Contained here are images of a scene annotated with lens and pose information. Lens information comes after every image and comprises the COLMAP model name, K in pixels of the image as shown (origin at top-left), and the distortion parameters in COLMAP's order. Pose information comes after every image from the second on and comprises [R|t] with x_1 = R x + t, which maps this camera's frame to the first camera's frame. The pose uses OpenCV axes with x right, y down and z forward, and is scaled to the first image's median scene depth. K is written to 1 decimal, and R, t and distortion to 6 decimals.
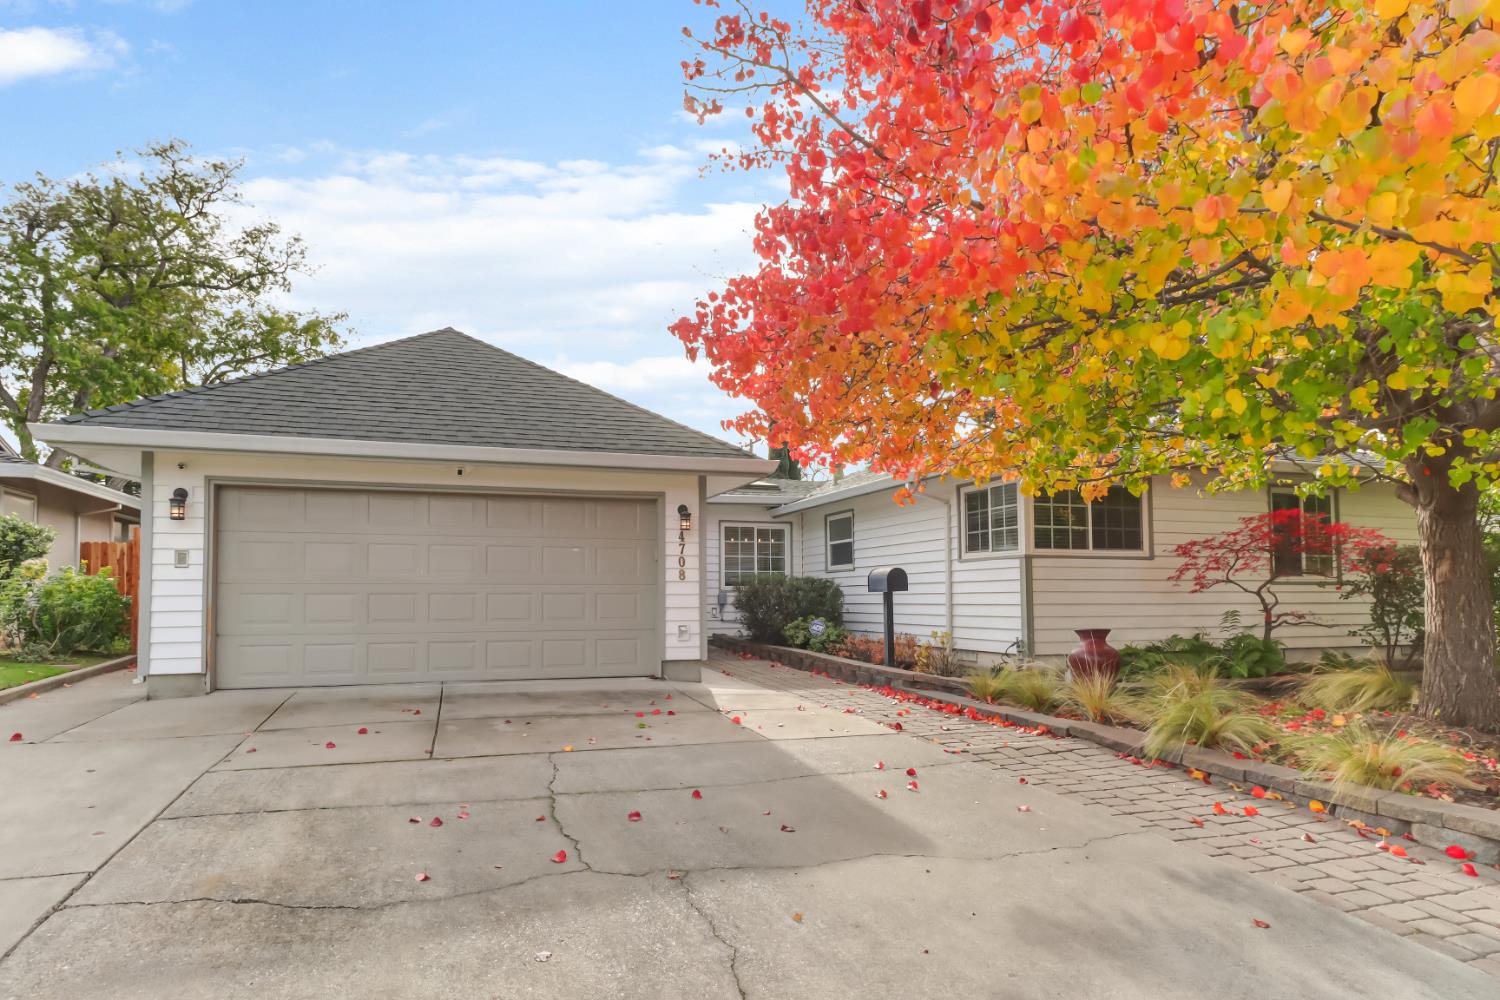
lens RADIAL K [[717.1, 0, 732.1], [0, 717.1, 534.0], [0, 0, 1]] dist [0.015713, -0.000369]
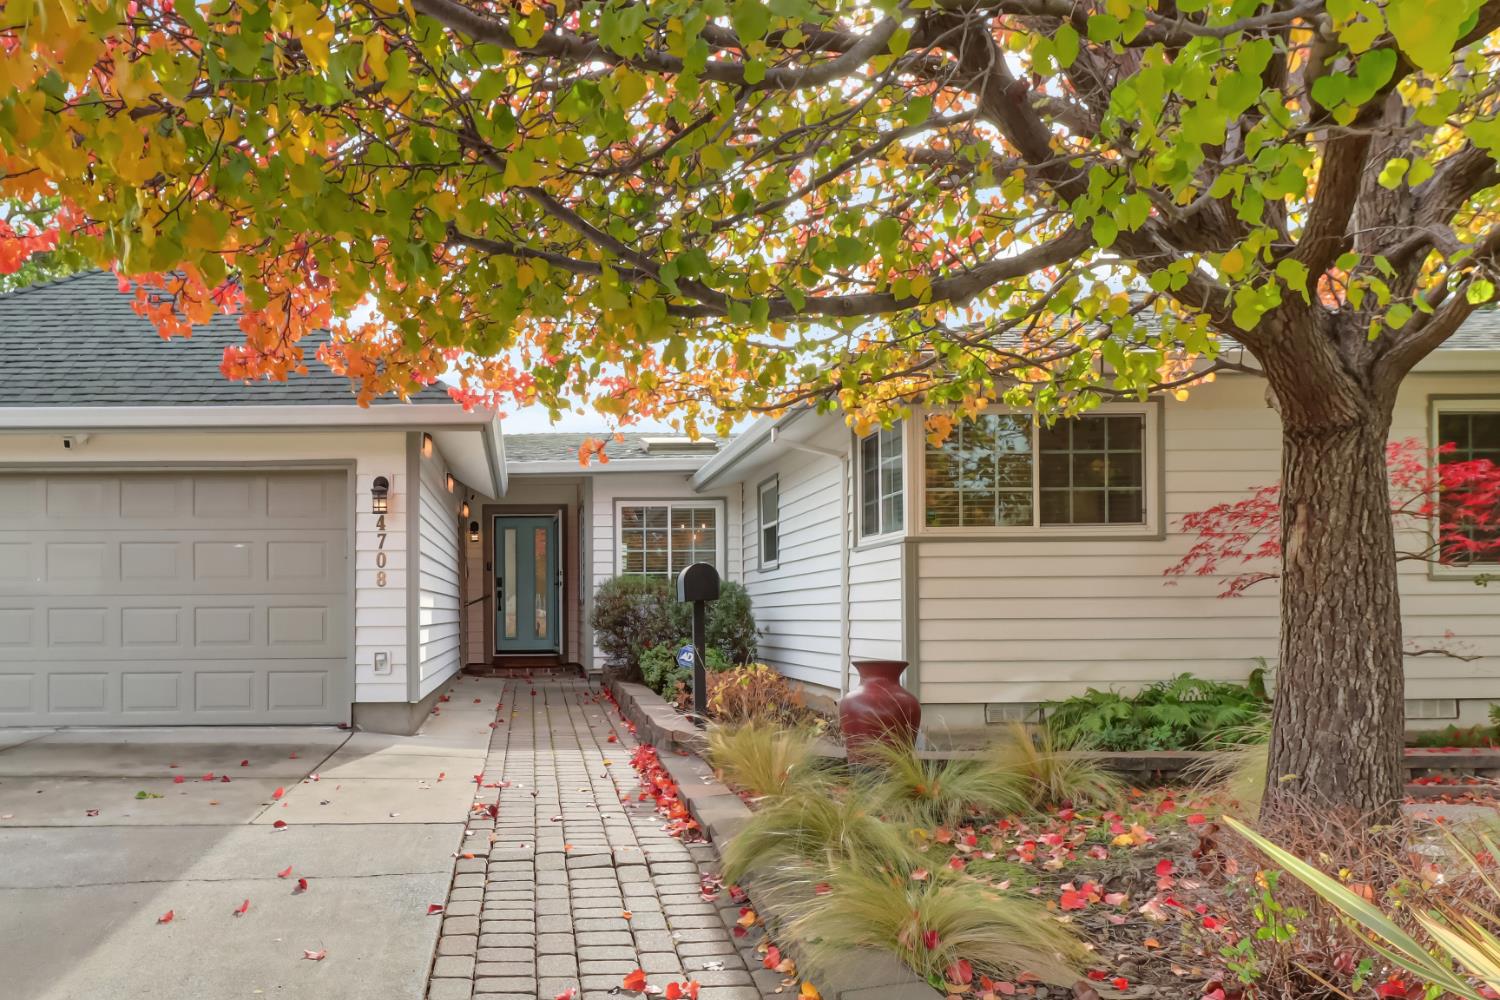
lens RADIAL K [[1020.9, 0, 750.5], [0, 1020.9, 570.9], [0, 0, 1]] dist [0.029797, -0.000292]
pose [[0.963860, -0.015977, -0.265931, 0.499428], [0.028512, 0.998653, 0.043343, 0.015558], [0.264881, -0.049359, 0.963017, 0.140047]]
